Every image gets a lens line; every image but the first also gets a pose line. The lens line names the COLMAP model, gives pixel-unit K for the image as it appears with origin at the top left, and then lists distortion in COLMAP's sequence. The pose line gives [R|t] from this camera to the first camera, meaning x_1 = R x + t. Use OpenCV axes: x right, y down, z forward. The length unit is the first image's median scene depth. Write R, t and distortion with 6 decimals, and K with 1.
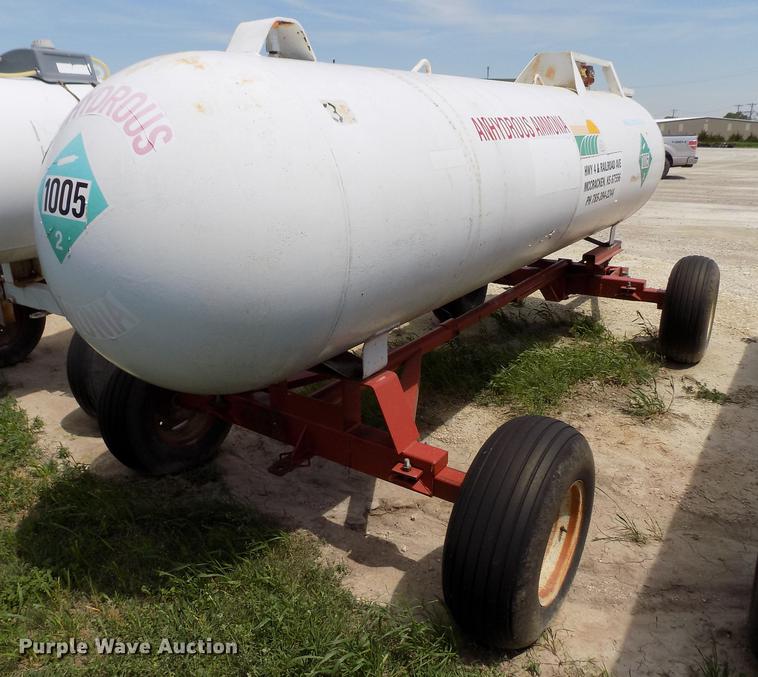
lens RADIAL K [[646.2, 0, 382.2], [0, 646.2, 332.9], [0, 0, 1]] dist [0.007672, 0.012530]
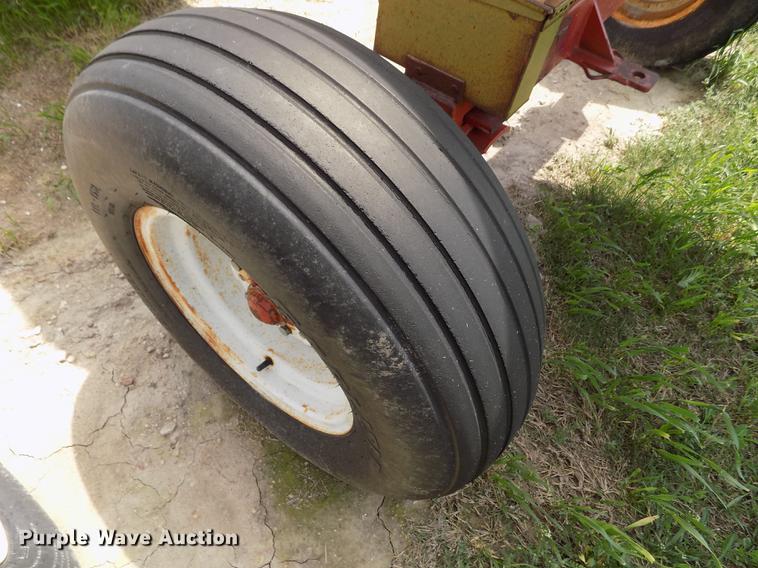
lens RADIAL K [[513.5, 0, 380.4], [0, 513.5, 283.1], [0, 0, 1]] dist [-0.052115, 0.046143]
pose [[0.050603, -0.801198, 0.596256, -0.513888], [0.258580, 0.587173, 0.767049, -0.082418], [-0.964663, 0.115365, 0.236887, 0.984392]]
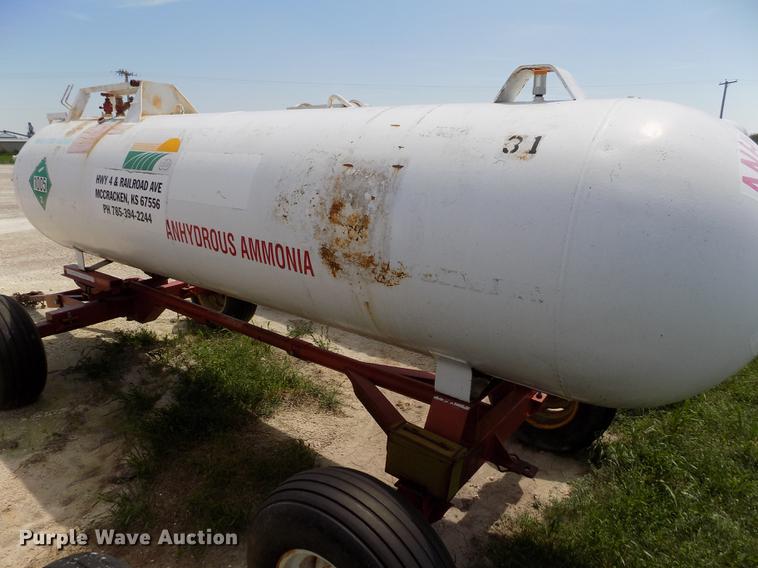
lens RADIAL K [[513.5, 0, 381.2], [0, 513.5, 280.2], [0, 0, 1]] dist [-0.052115, 0.046143]
pose [[0.032679, -0.248414, 0.968103, -0.787656], [0.291153, 0.928976, 0.228546, -0.303381], [-0.956118, 0.274397, 0.102685, 0.916082]]
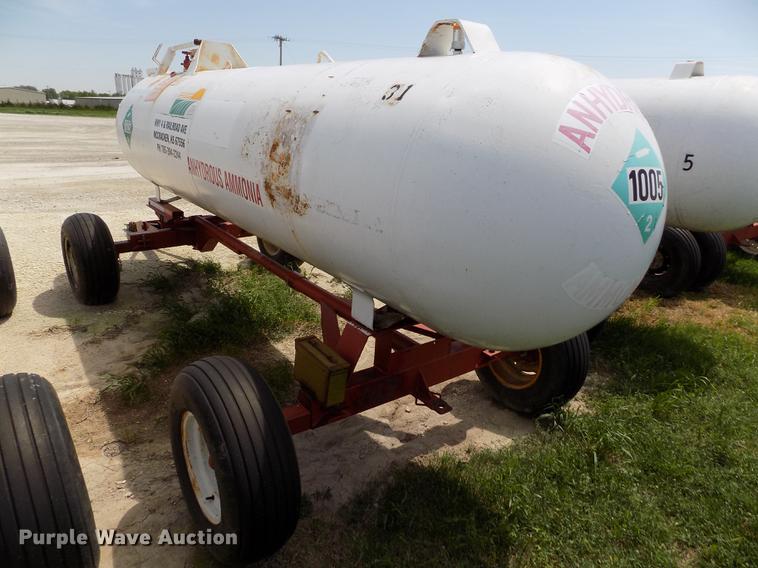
lens RADIAL K [[513.5, 0, 378.3], [0, 513.5, 281.9], [0, 0, 1]] dist [-0.052115, 0.046143]
pose [[0.302766, -0.282628, 0.910195, -0.835420], [0.239371, 0.946956, 0.214419, -0.197720], [-0.922515, 0.152955, 0.354359, 0.644135]]
